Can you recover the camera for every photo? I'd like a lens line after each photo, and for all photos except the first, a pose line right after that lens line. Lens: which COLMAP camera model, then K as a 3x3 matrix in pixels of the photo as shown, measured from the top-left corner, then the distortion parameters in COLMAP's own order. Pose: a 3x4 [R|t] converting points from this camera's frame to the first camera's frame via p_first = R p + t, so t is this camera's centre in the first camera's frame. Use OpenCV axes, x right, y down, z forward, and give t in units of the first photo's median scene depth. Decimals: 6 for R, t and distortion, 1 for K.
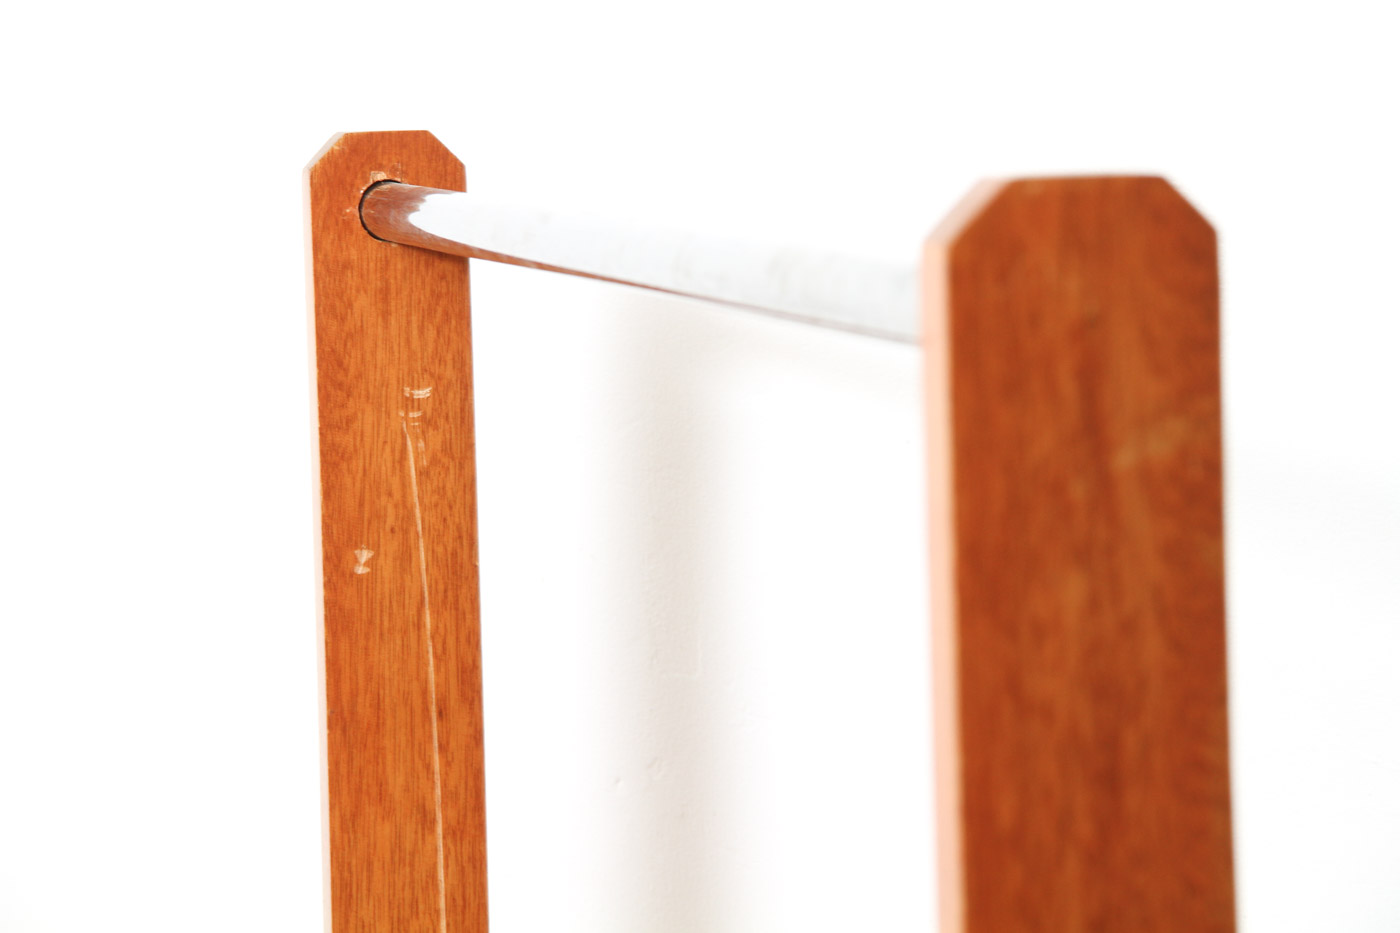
lens RADIAL K [[5015.2, 0, 700.0], [0, 5015.2, 466.5], [0, 0, 1]] dist [0.920783, -0.248122]
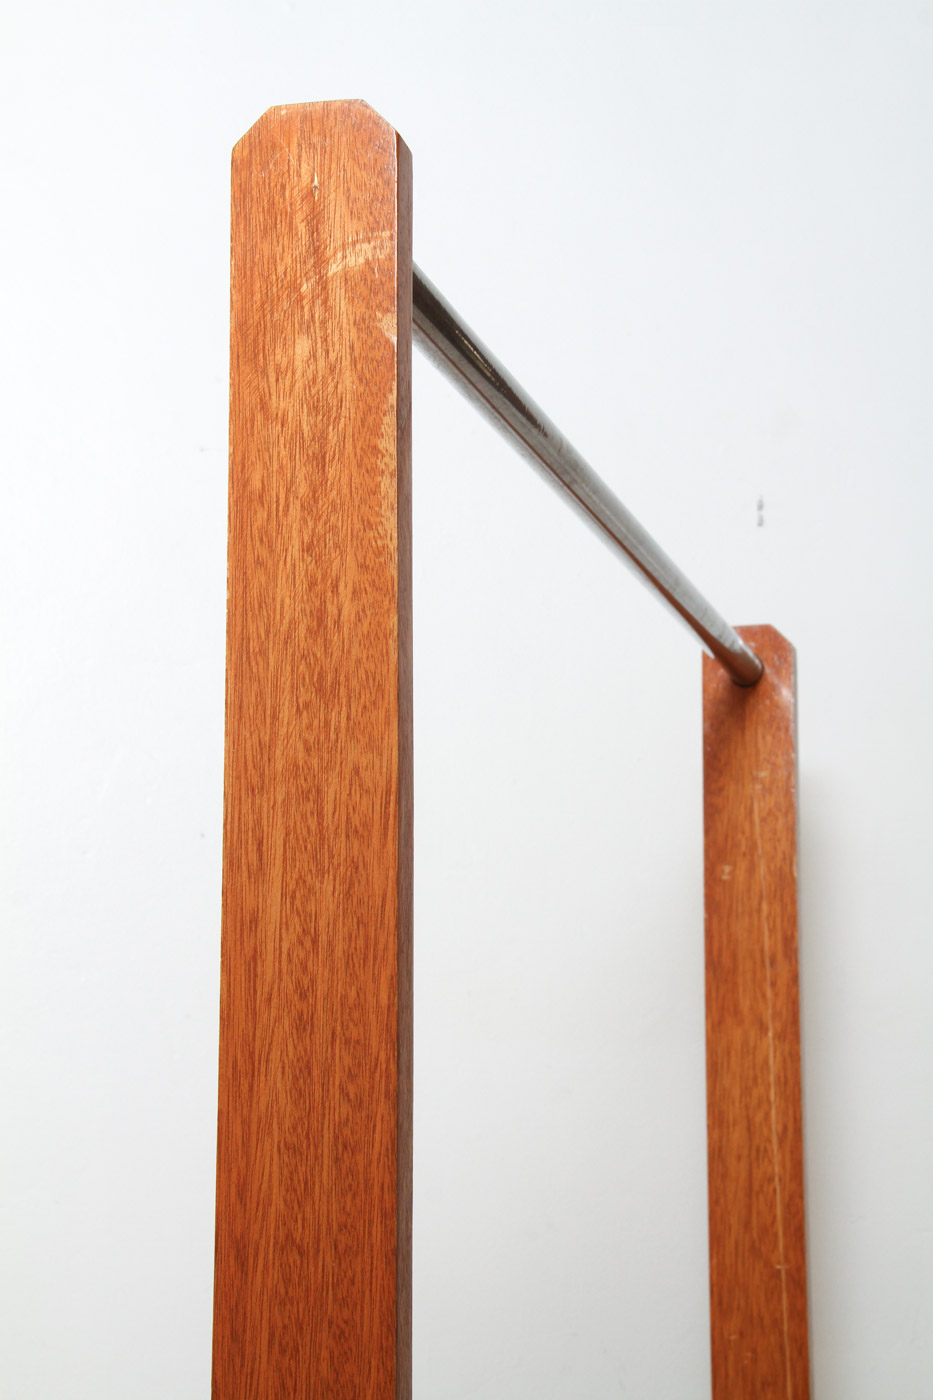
lens RADIAL K [[2744.7, 0, 466.0], [0, 2744.7, 727.1], [0, 0, 1]] dist [0.281134, -0.039093]
pose [[0.878939, -0.052699, -0.474013, 0.297839], [-0.067034, 0.970360, -0.232179, 0.192544], [0.472200, 0.235846, 0.849355, 0.158503]]
